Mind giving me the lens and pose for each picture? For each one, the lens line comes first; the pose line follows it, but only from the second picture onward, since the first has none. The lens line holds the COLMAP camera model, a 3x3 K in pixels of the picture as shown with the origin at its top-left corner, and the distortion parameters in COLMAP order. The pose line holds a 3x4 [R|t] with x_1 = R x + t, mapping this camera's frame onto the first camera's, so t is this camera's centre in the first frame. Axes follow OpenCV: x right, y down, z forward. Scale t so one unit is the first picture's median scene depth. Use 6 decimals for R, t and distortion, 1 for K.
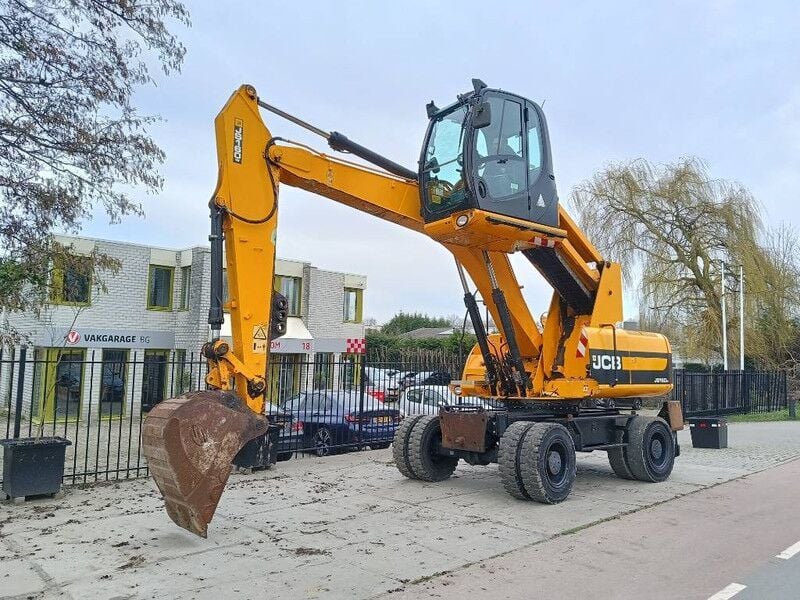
lens RADIAL K [[610.9, 0, 398.7], [0, 610.9, 318.1], [0, 0, 1]] dist [0.063609, -0.073178]
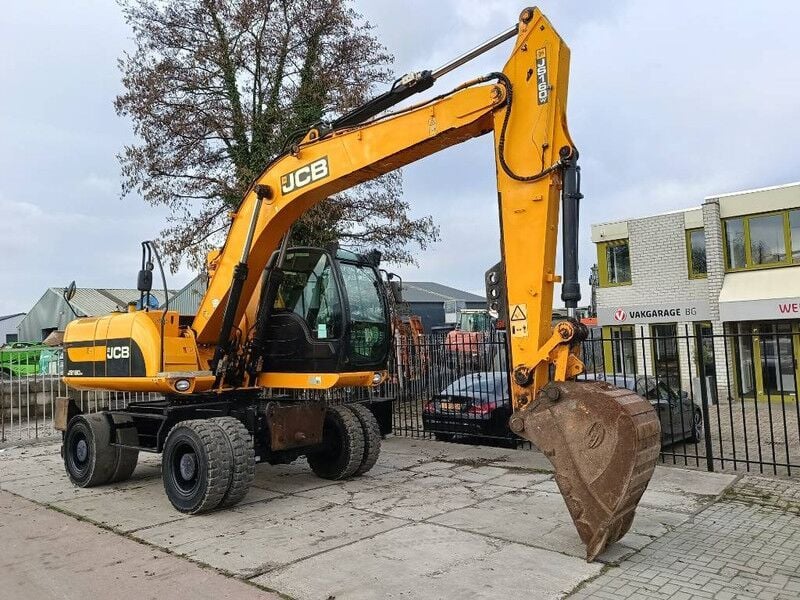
lens RADIAL K [[610.9, 0, 399.5], [0, 610.9, 298.2], [0, 0, 1]] dist [0.063609, -0.073178]
pose [[0.092854, -0.086713, -0.991897, 0.412129], [0.107101, 0.991290, -0.076634, 0.034346], [0.989903, -0.099117, 0.101332, 0.419029]]
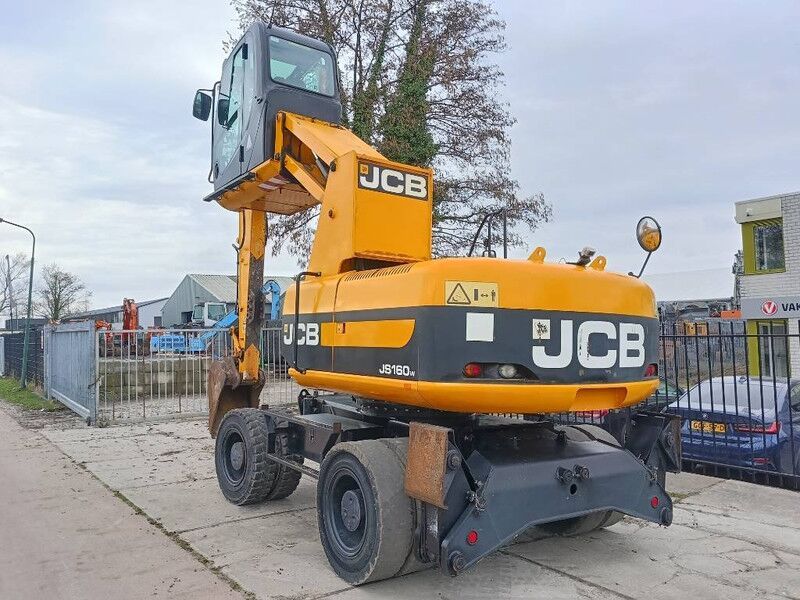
lens RADIAL K [[610.9, 0, 400.0], [0, 610.9, 301.8], [0, 0, 1]] dist [0.063609, -0.073178]
pose [[-0.099335, -0.062752, -0.993073, 0.372831], [0.080619, 0.994221, -0.070888, 0.035025], [0.991783, -0.087102, -0.093702, 0.436752]]
